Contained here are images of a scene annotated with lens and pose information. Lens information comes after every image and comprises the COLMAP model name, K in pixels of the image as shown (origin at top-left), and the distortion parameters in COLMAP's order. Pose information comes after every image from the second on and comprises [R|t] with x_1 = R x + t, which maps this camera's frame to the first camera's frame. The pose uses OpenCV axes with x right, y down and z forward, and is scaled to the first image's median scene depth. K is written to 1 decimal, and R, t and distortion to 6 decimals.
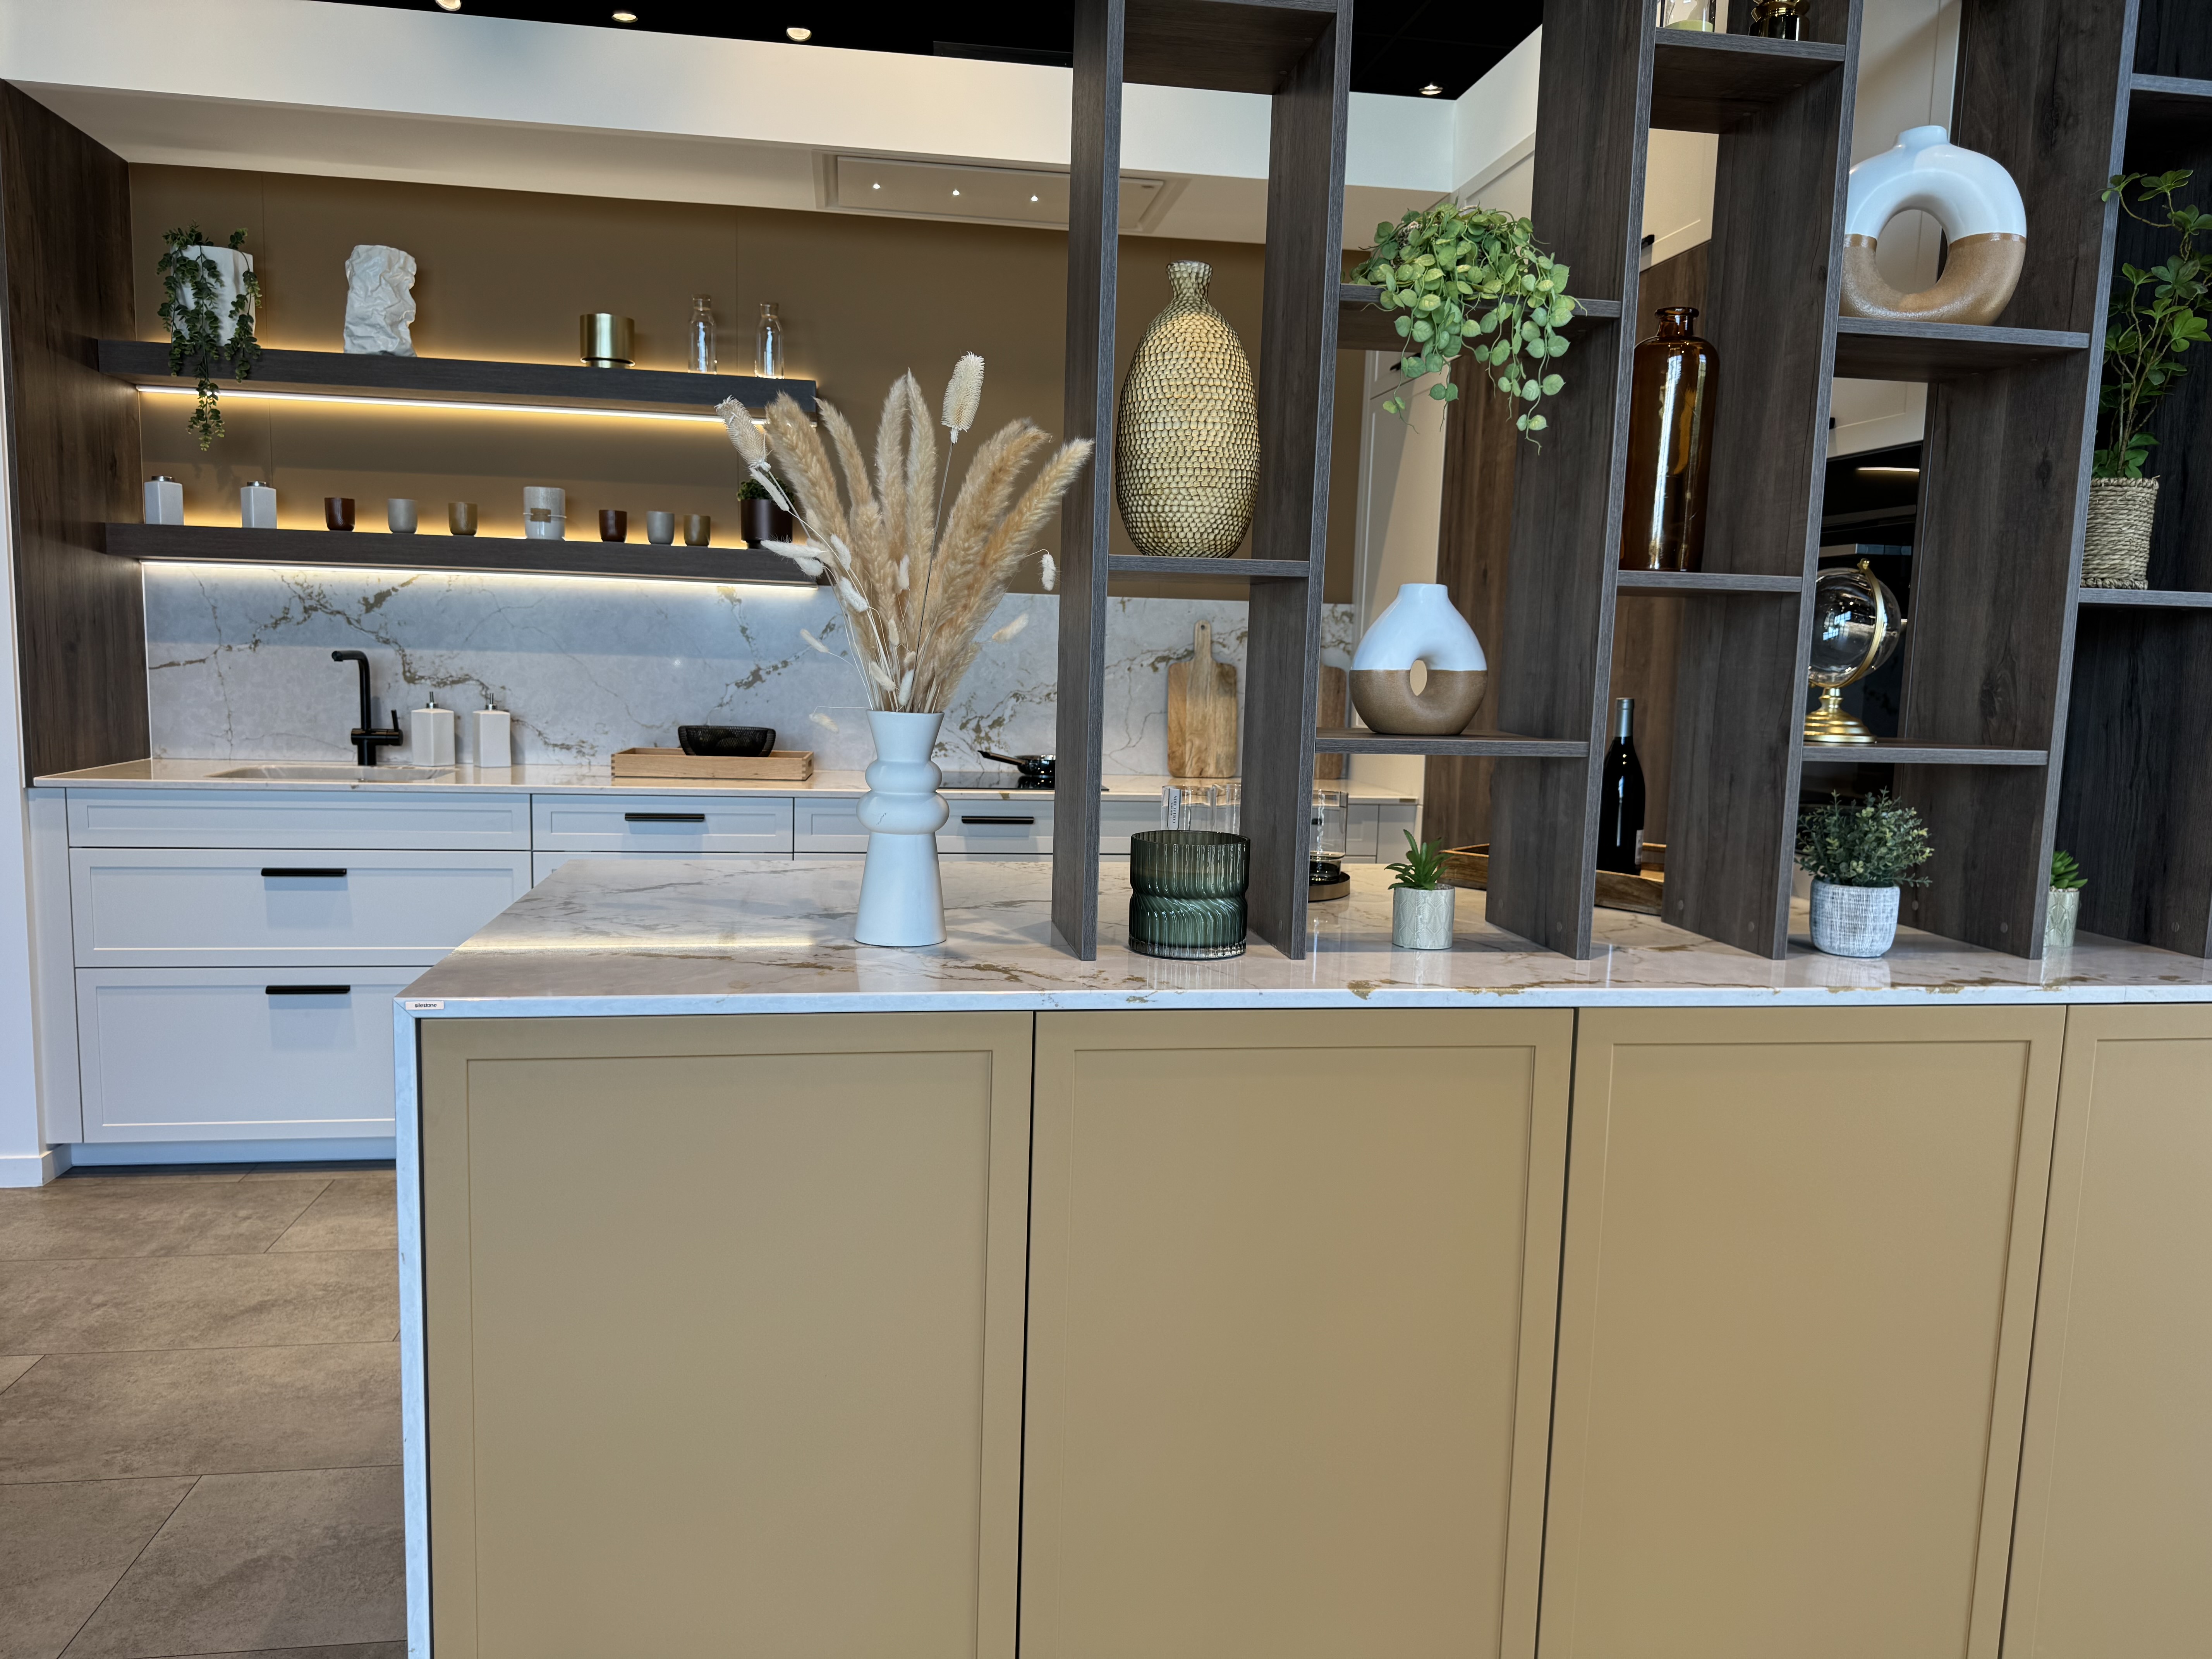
lens RADIAL K [[1567.1, 0, 1107.1], [0, 1567.1, 831.2], [0, 0, 1]] dist [0.017361, -0.018793]
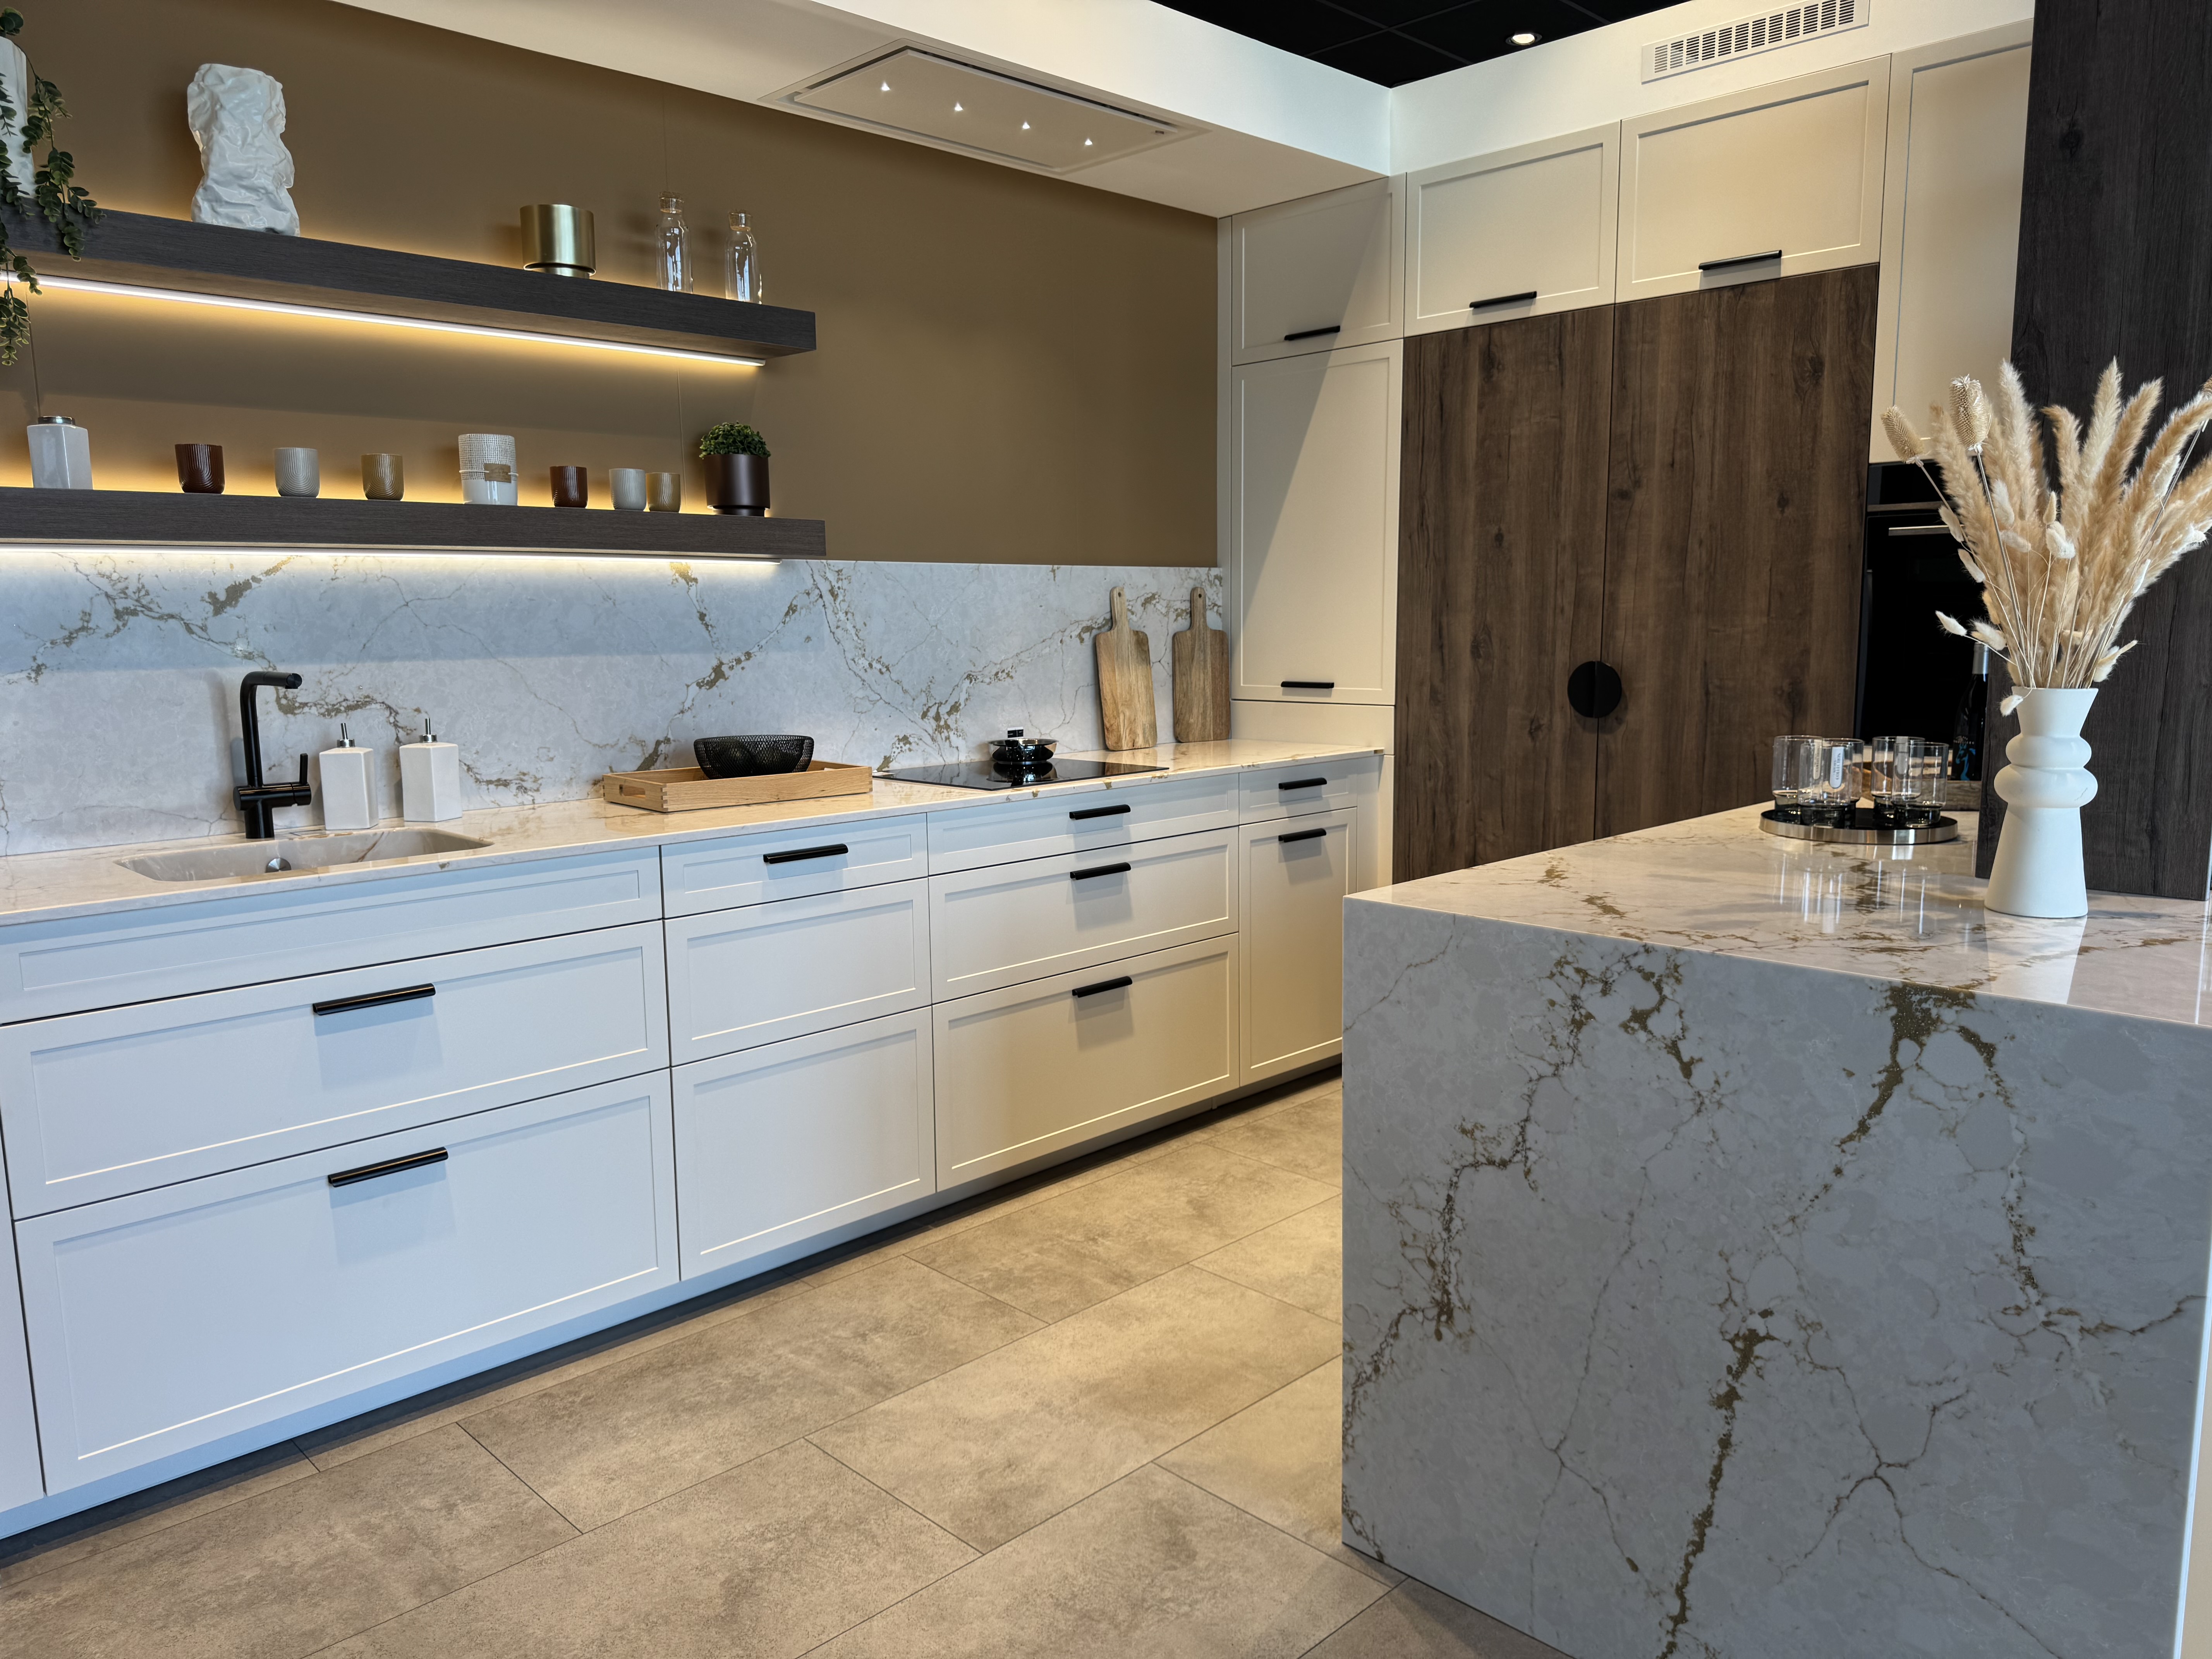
lens RADIAL K [[1567.1, 0, 1114.8], [0, 1567.1, 832.9], [0, 0, 1]] dist [0.017361, -0.018793]
pose [[0.813643, -0.120176, 0.568809, -0.555295], [0.101512, 0.992739, 0.064537, -0.050457], [-0.572434, 0.005230, 0.819934, 0.225198]]
